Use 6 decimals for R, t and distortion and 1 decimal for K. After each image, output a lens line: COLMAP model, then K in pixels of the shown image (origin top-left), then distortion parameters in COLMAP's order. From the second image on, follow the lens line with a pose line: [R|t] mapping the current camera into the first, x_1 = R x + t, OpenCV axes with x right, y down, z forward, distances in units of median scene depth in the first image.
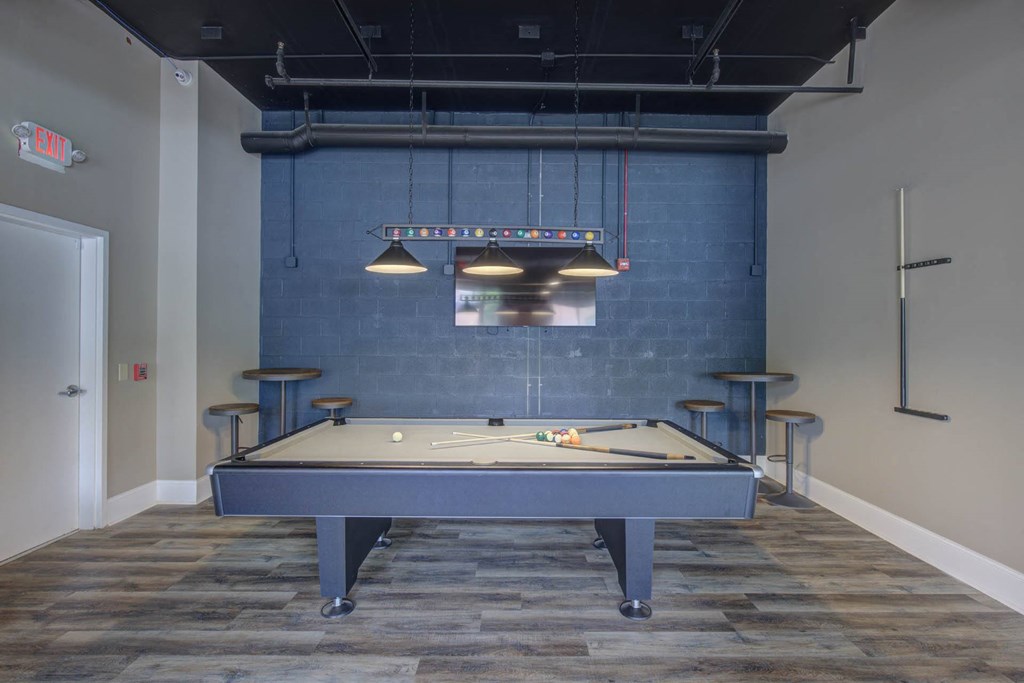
lens RADIAL K [[482.9, 0, 515.3], [0, 482.9, 337.3], [0, 0, 1]] dist [-0.003812, 0.000704]
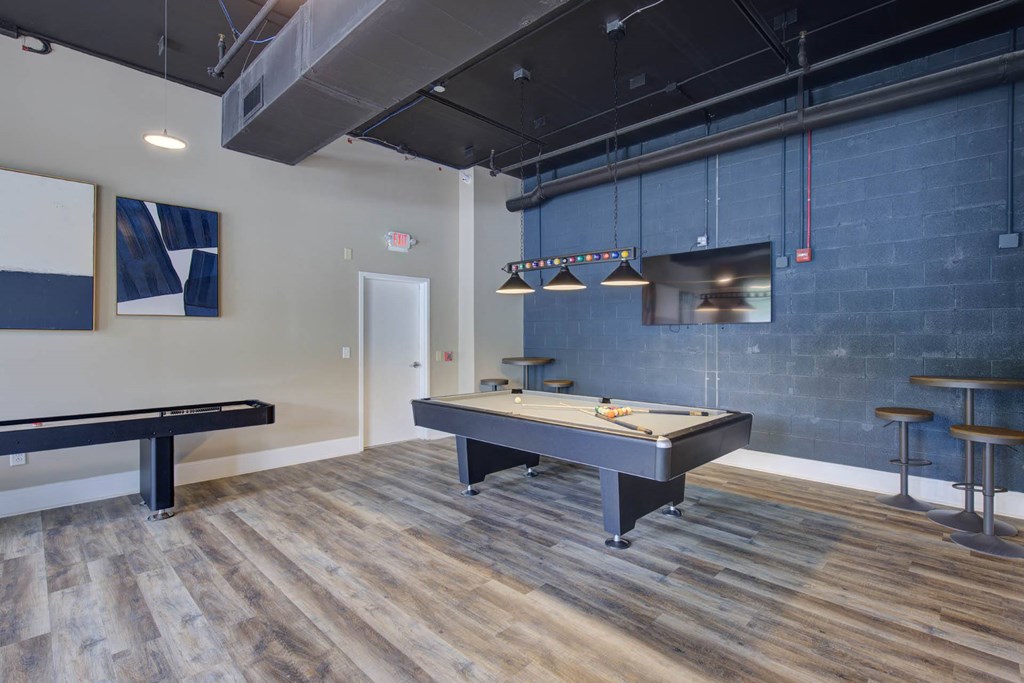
lens RADIAL K [[482.9, 0, 515.3], [0, 482.9, 337.3], [0, 0, 1]] dist [-0.003812, 0.000704]
pose [[0.713563, -0.004664, -0.700575, 0.695989], [0.008272, 0.999964, 0.001767, 0.002622], [0.700542, -0.007056, 0.713576, -0.085936]]
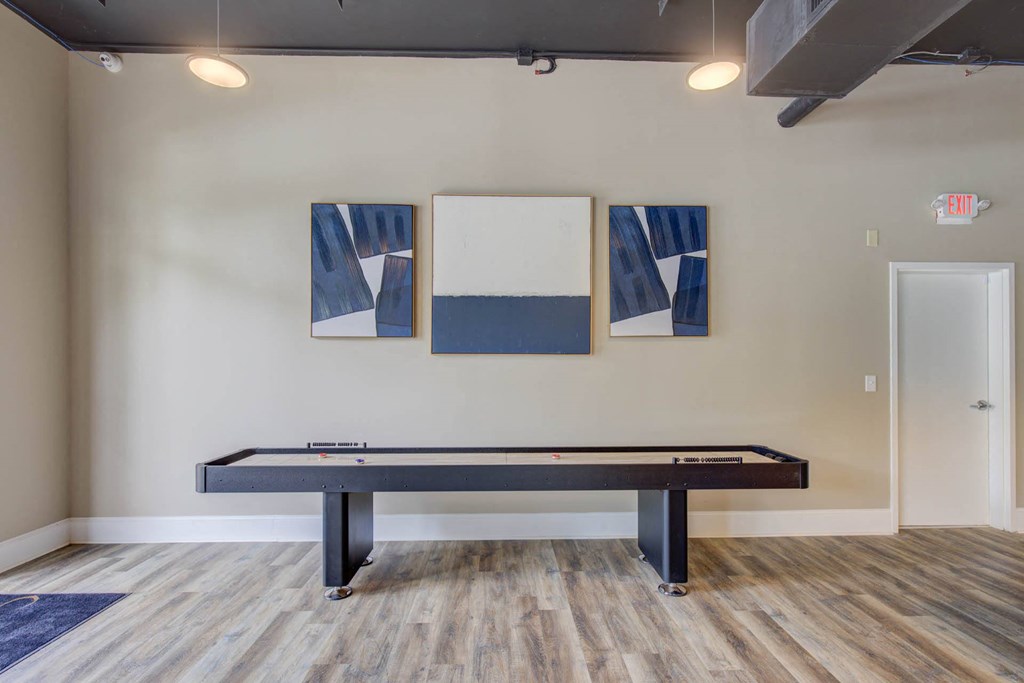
lens RADIAL K [[472.9, 0, 513.1], [0, 472.9, 359.3], [0, 0, 1]] dist [-0.003424, -0.000603]
pose [[0.032918, -0.006064, -0.999440, 0.191582], [0.009451, 0.999939, -0.005755, -0.004806], [0.999413, -0.009256, 0.032973, -0.179850]]
